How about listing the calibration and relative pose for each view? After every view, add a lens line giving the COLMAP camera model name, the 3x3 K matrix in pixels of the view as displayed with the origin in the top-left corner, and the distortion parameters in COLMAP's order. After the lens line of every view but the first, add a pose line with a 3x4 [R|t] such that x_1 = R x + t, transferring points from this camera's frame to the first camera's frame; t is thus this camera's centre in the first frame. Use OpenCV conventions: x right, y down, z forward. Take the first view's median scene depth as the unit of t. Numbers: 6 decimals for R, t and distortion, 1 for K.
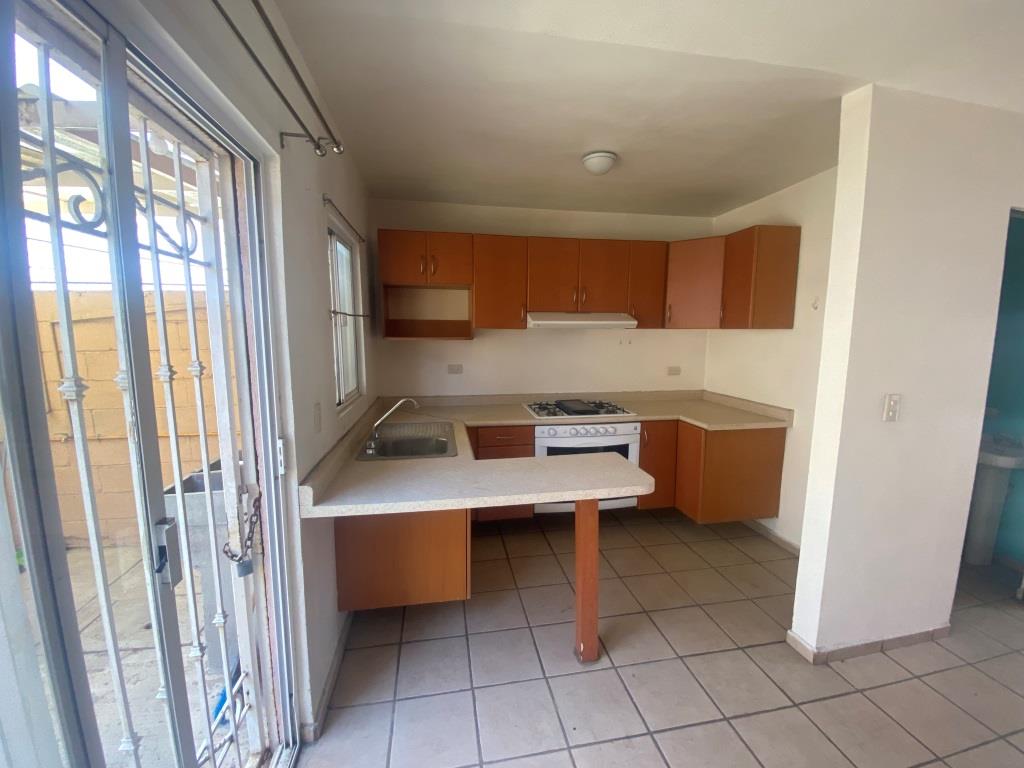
lens RADIAL K [[417.8, 0, 515.0], [0, 417.8, 379.4], [0, 0, 1]] dist [-0.018310, -0.002860]
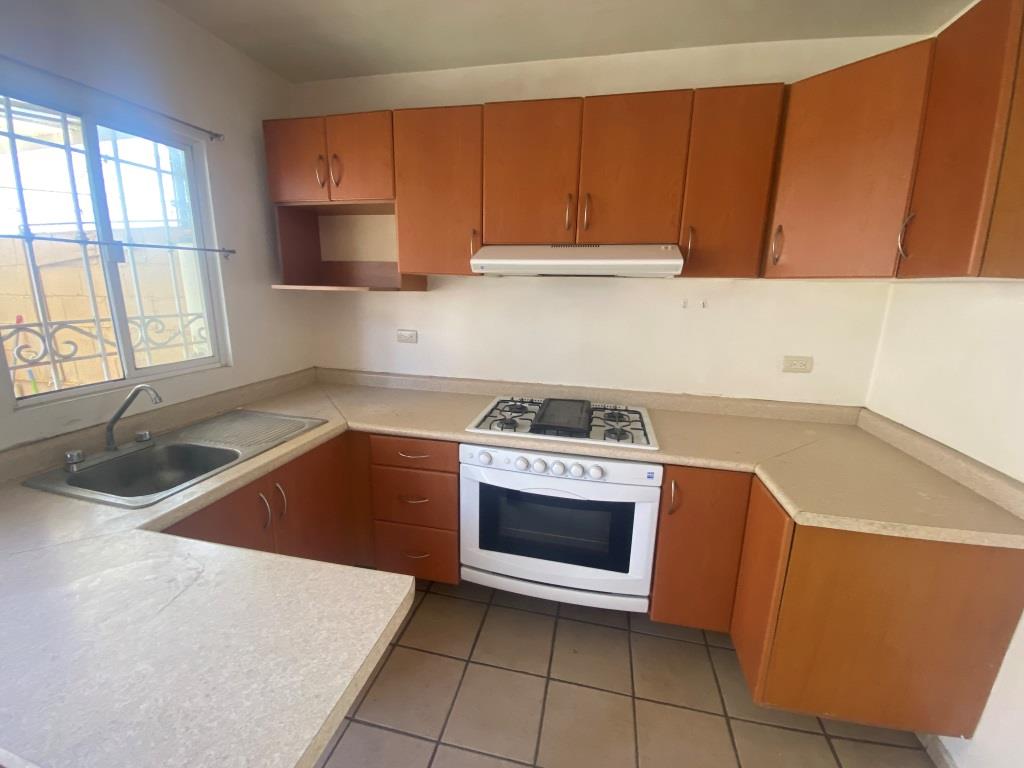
lens RADIAL K [[417.8, 0, 515.7], [0, 417.8, 392.9], [0, 0, 1]] dist [-0.018310, -0.002860]
pose [[0.918724, 0.110993, -0.378981, 0.319068], [-0.067417, 0.989683, 0.126419, -0.035286], [0.389103, -0.090594, 0.916729, 0.479899]]
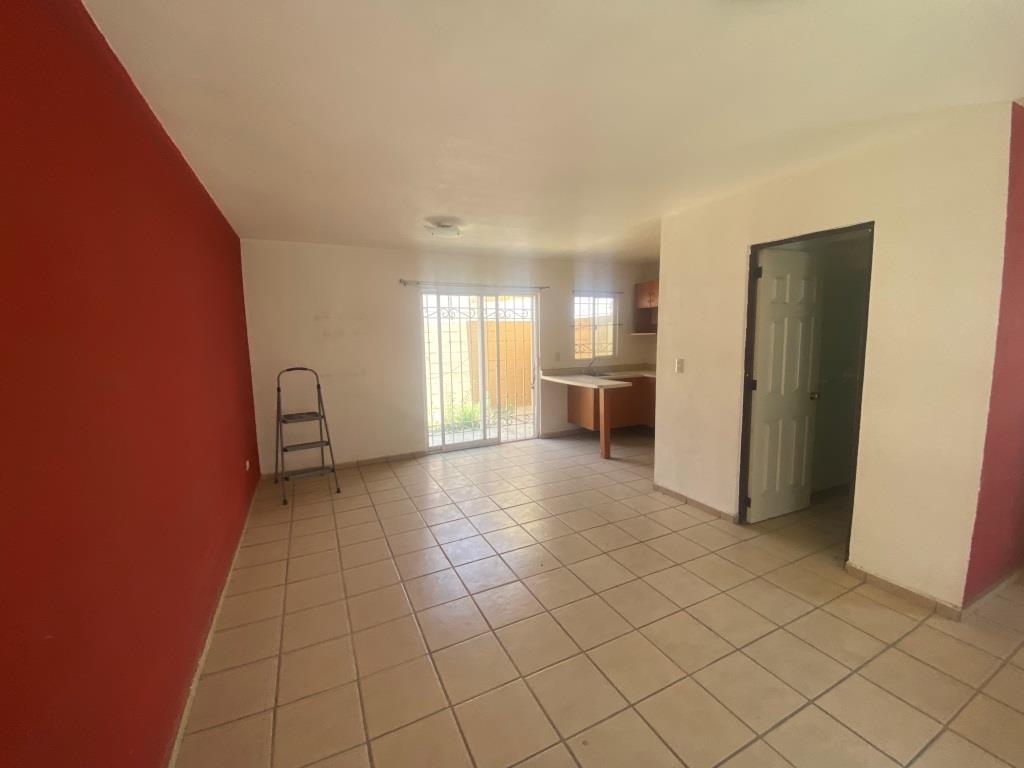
lens RADIAL K [[417.8, 0, 509.0], [0, 417.8, 386.2], [0, 0, 1]] dist [-0.018310, -0.002860]
pose [[0.262186, 0.108392, -0.958911, 1.519331], [-0.098488, 0.991489, 0.085146, 0.043705], [0.959978, 0.072117, 0.270630, -0.161919]]
